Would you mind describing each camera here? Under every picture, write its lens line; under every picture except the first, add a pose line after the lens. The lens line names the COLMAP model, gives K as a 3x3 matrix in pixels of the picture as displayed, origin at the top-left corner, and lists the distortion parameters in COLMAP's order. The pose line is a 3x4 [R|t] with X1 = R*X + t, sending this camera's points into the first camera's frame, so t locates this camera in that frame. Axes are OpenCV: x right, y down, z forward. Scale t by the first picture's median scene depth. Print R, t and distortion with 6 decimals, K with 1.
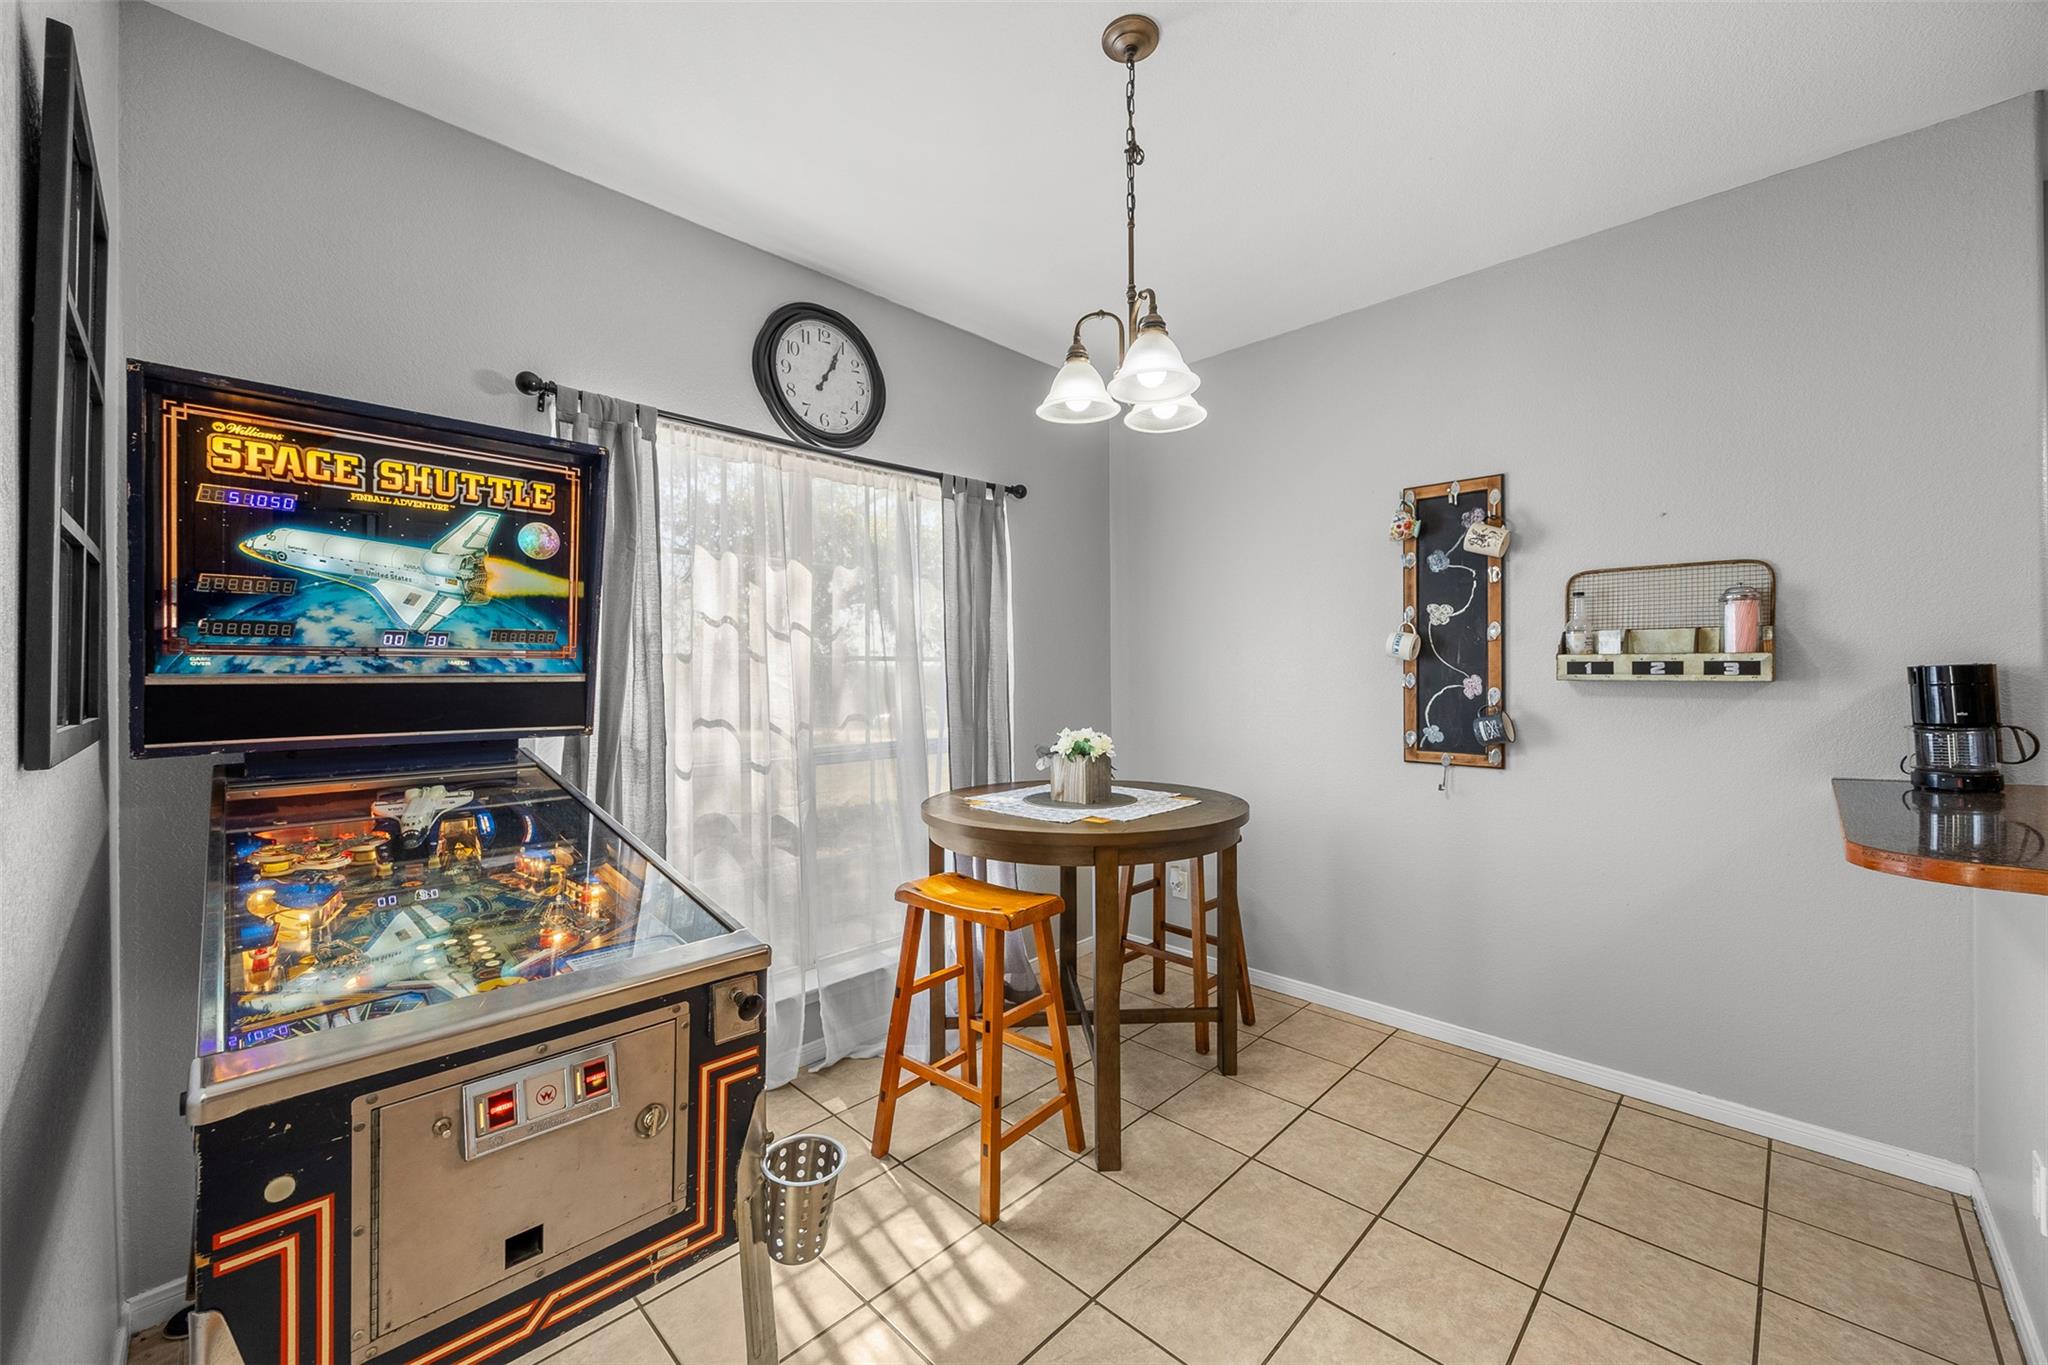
lens RADIAL K [[779.9, 0, 1020.1], [0, 779.9, 675.5], [0, 0, 1]] dist [0.000626, -0.000126]
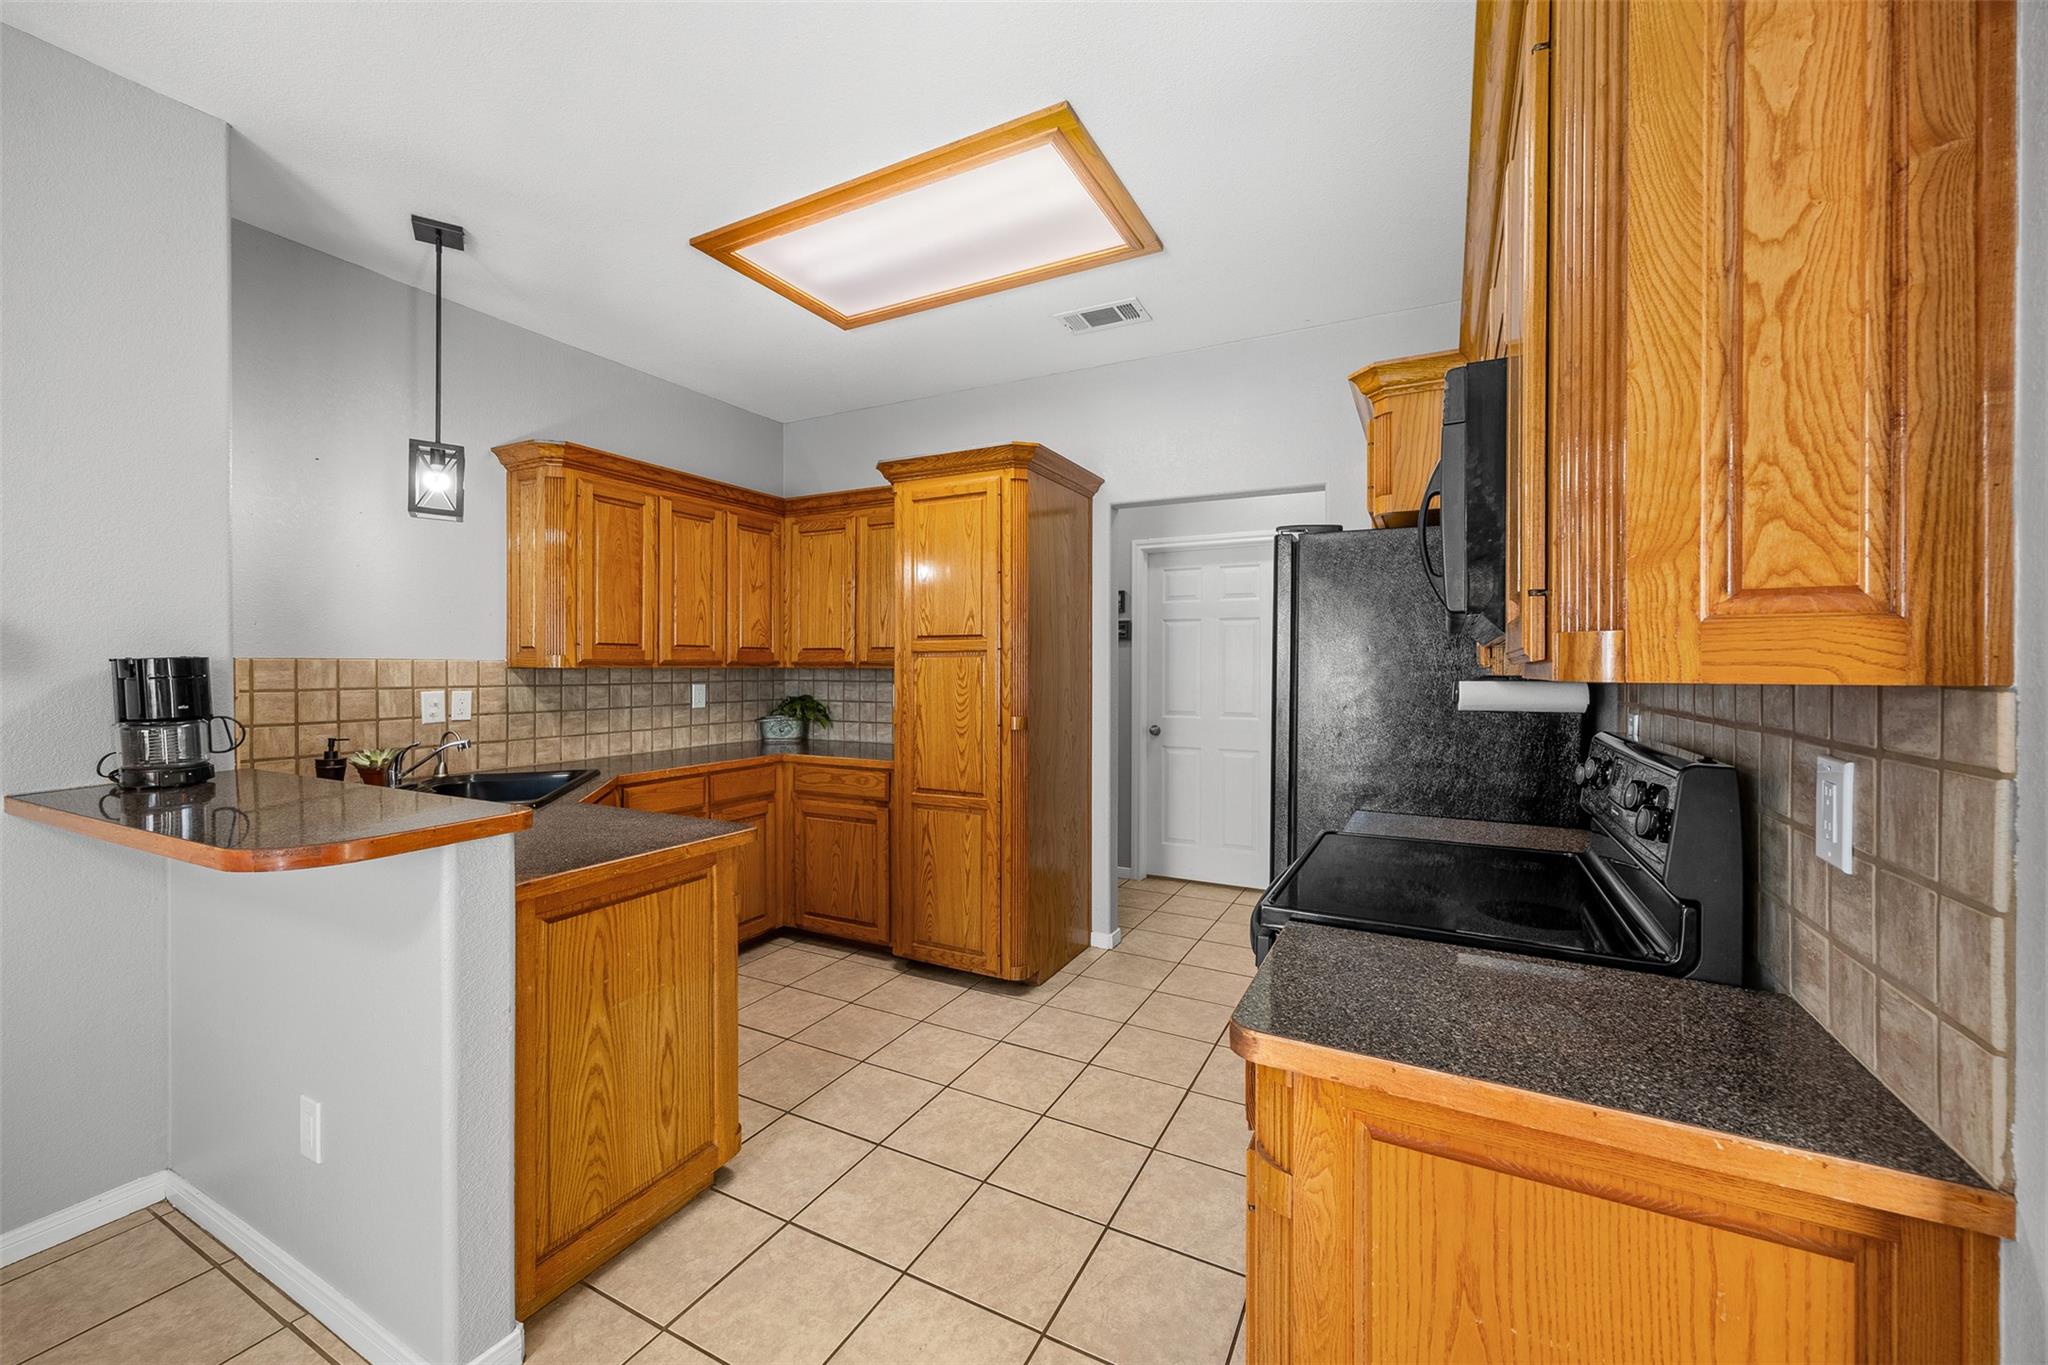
lens RADIAL K [[779.9, 0, 1058.7], [0, 779.9, 661.9], [0, 0, 1]] dist [0.000626, -0.000126]
pose [[-0.313853, 0.008587, 0.949433, -0.076313], [0.003178, 0.999963, -0.007994, 0.003447], [-0.949466, 0.000508, -0.313868, 0.249171]]
